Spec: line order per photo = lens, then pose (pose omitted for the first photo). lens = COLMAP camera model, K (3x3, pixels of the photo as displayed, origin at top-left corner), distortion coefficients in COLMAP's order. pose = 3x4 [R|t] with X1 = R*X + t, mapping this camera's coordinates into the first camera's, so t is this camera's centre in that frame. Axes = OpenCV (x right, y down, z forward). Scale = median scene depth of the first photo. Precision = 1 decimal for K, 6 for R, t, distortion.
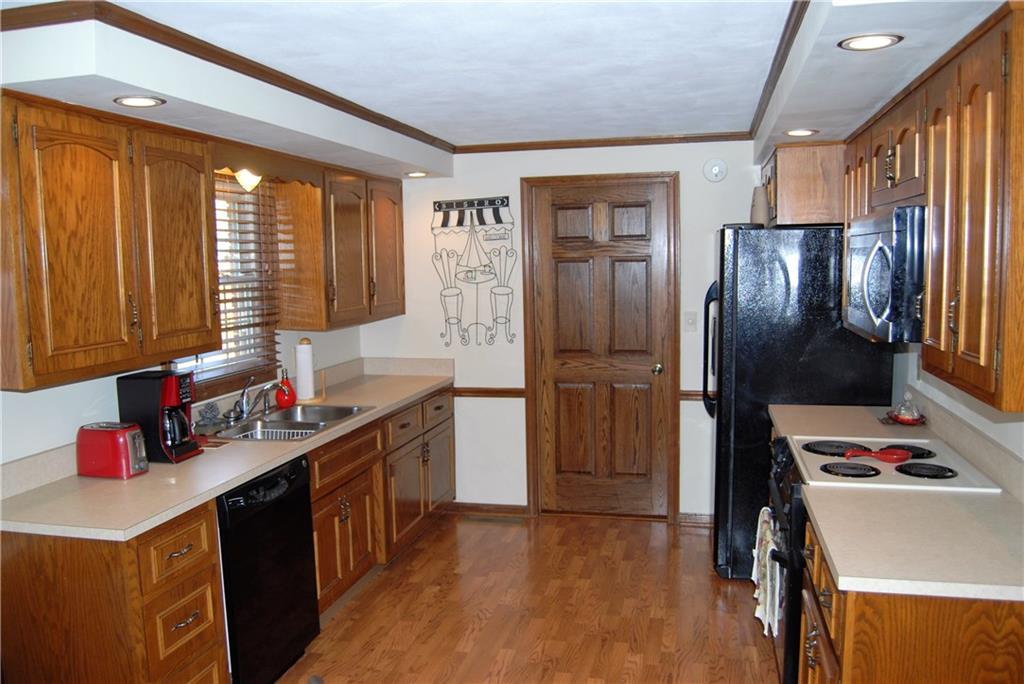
lens RADIAL K [[820.9, 0, 510.7], [0, 820.9, 346.2], [0, 0, 1]] dist [-0.095341, 0.036752]
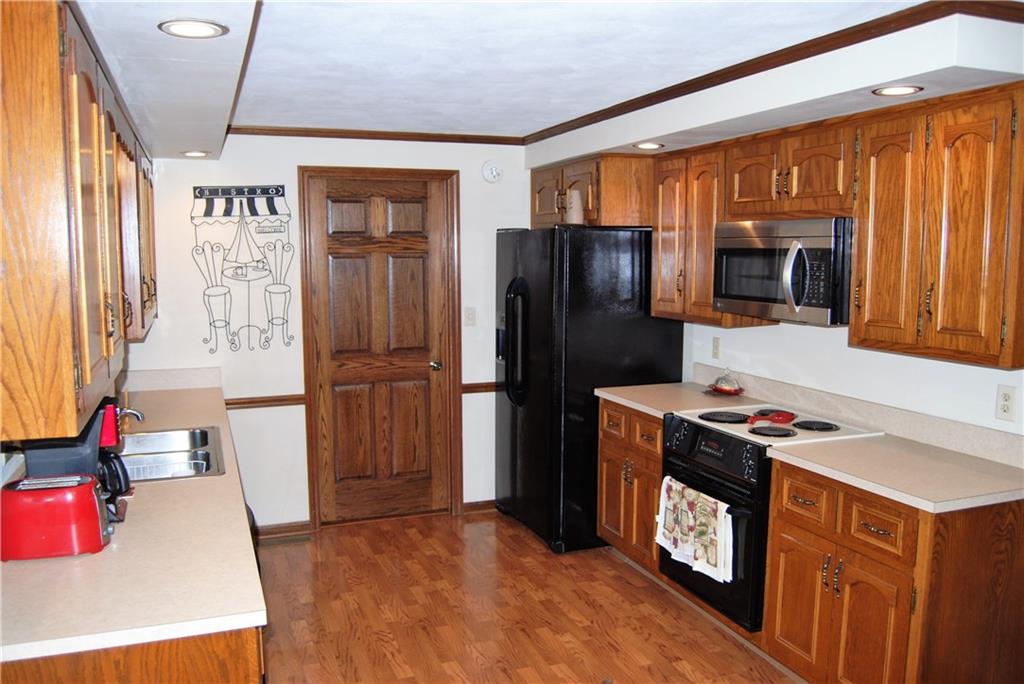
lens RADIAL K [[820.9, 0, 510.7], [0, 820.9, 346.2], [0, 0, 1]] dist [-0.095341, 0.036752]
pose [[0.823959, -0.047319, 0.564670, -0.325636], [0.045596, 0.998812, 0.017166, -0.008333], [-0.564812, 0.011602, 0.825138, 0.116301]]
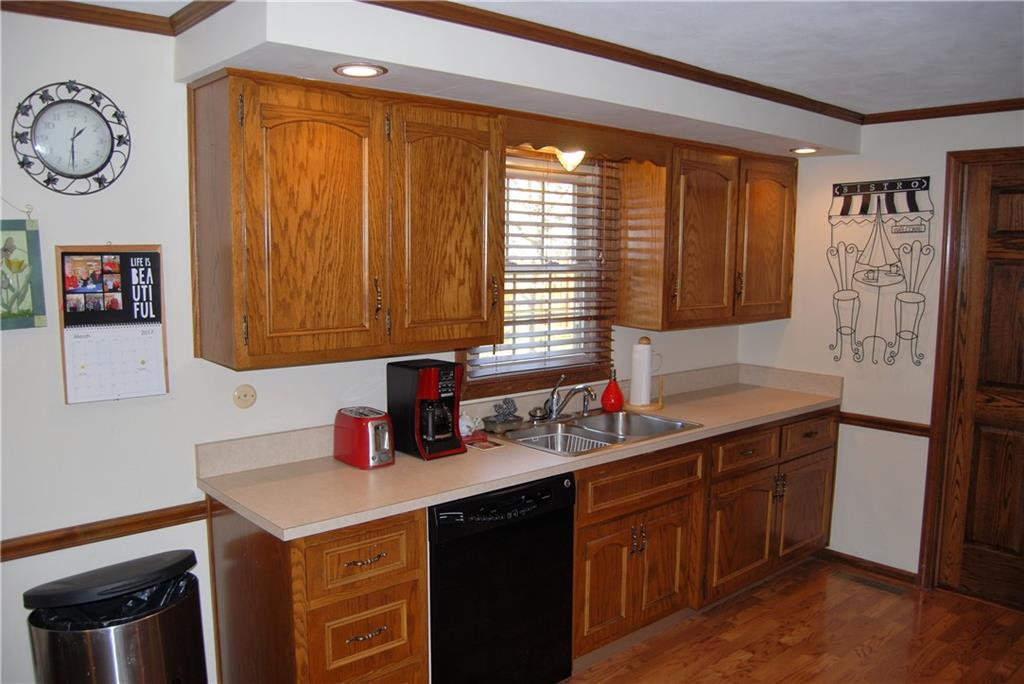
lens RADIAL K [[802.7, 0, 511.6], [0, 802.7, 349.2], [0, 0, 1]] dist [-0.092457, 0.037593]
pose [[0.818002, 0.095643, -0.567207, 0.112638], [-0.085049, 0.995352, 0.045184, -0.021303], [0.568892, 0.011280, 0.822335, 0.176196]]
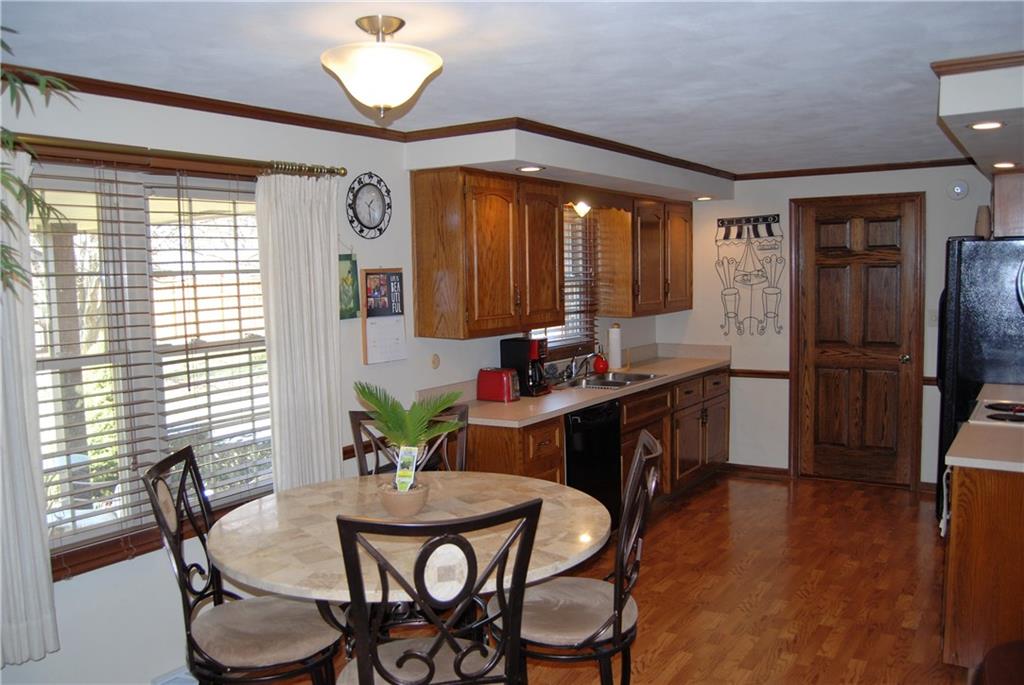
lens RADIAL K [[847.3, 0, 512.4], [0, 847.3, 348.0], [0, 0, 1]] dist [-0.087881, 0.014313]
pose [[0.941589, 0.029093, -0.335505, 0.050010], [-0.032457, 0.999463, -0.004421, 0.037629], [0.335196, 0.015052, 0.942028, -0.329294]]
